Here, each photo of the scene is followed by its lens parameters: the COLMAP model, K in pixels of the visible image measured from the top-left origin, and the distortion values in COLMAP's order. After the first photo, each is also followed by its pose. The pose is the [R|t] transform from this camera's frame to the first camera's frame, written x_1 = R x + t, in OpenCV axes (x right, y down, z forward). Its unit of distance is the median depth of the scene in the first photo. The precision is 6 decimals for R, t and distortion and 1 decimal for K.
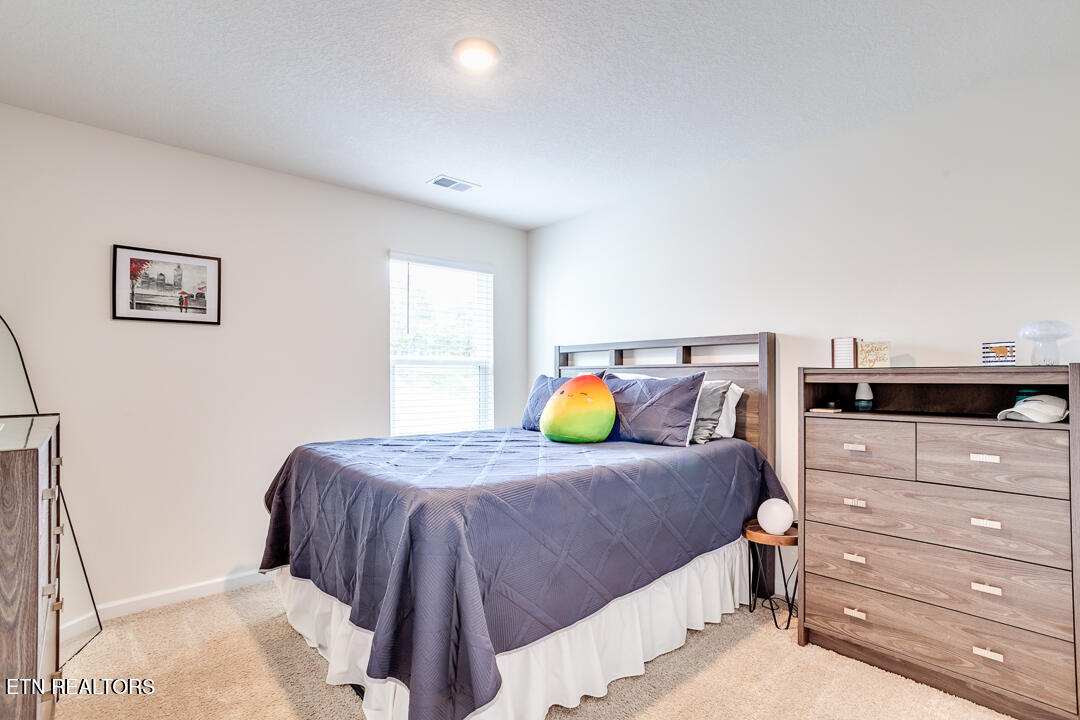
lens RADIAL K [[527.6, 0, 537.1], [0, 527.6, 364.1], [0, 0, 1]] dist [-0.051021, 0.031680]
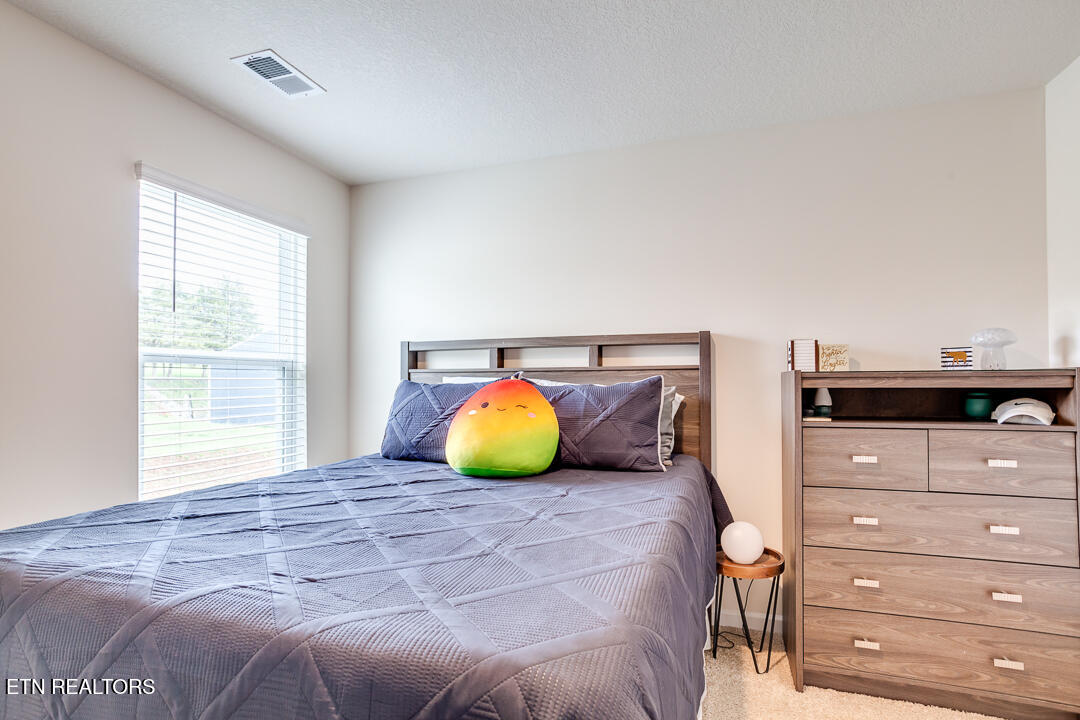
lens RADIAL K [[527.6, 0, 537.1], [0, 527.6, 364.1], [0, 0, 1]] dist [-0.051021, 0.031680]
pose [[0.860094, 0.014454, 0.509931, -0.334444], [-0.008939, 0.999872, -0.013265, 0.011370], [-0.510058, 0.006851, 0.860113, 0.502965]]
